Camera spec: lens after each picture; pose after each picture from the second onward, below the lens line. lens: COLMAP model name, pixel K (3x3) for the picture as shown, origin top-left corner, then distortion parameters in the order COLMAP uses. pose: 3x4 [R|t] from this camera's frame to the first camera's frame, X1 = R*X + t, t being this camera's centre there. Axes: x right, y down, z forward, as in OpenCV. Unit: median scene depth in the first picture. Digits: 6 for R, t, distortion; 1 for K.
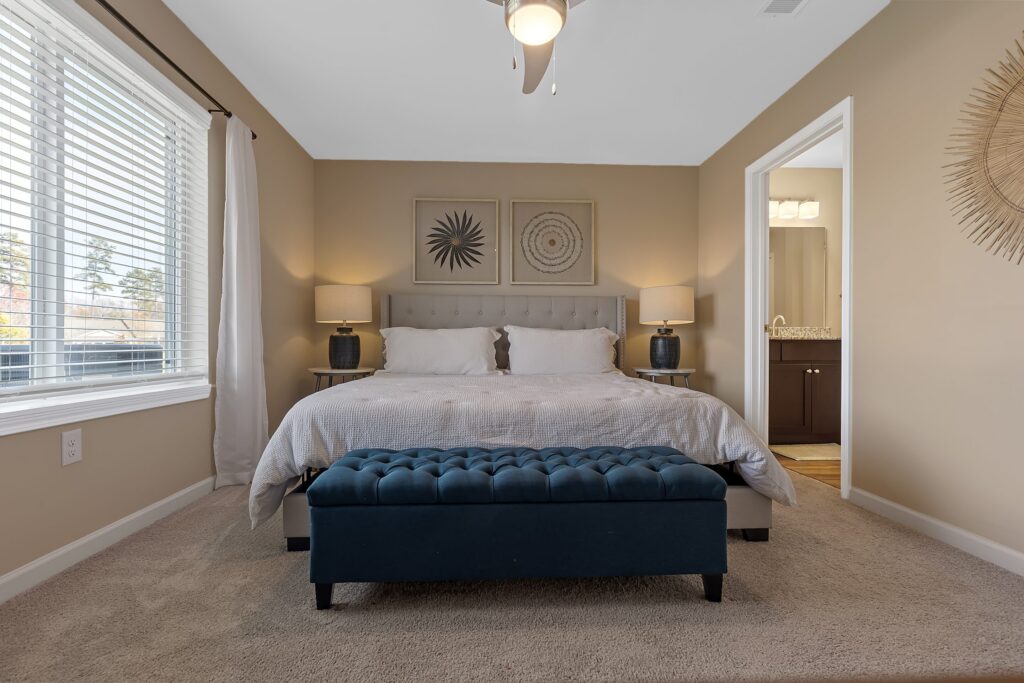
lens RADIAL K [[463.2, 0, 505.8], [0, 463.2, 340.0], [0, 0, 1]] dist [0.002999, -0.000641]
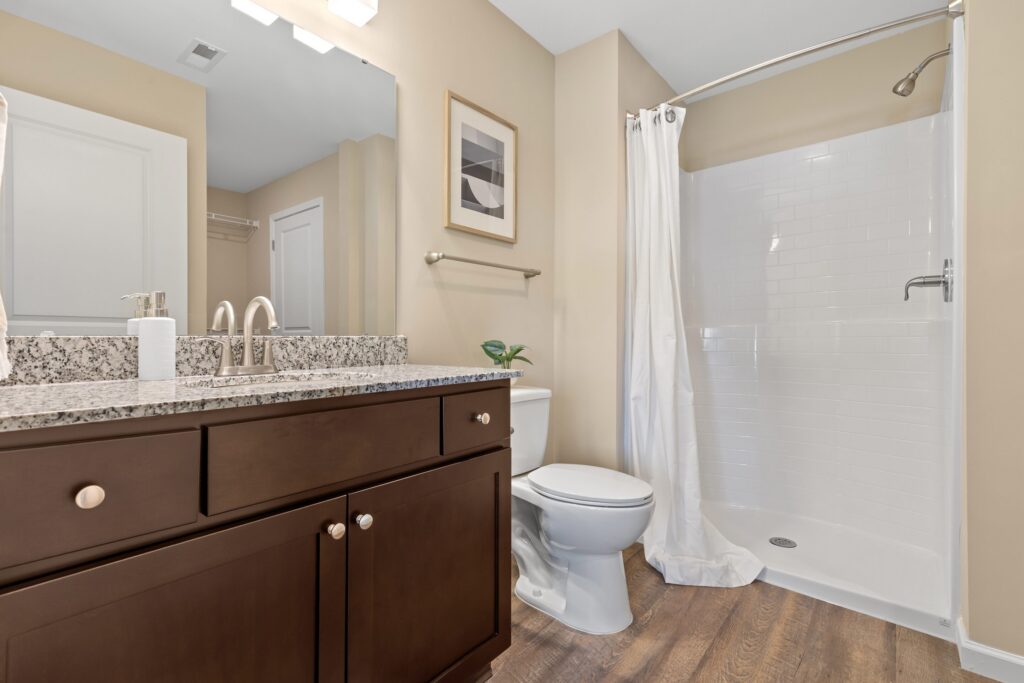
lens RADIAL K [[463.2, 0, 505.8], [0, 463.2, 340.0], [0, 0, 1]] dist [0.002999, -0.000641]
pose [[0.672847, -0.004540, 0.739768, 0.485195], [-0.001629, 0.999970, 0.007619, -0.028699], [-0.739780, -0.006331, 0.672819, 0.701083]]
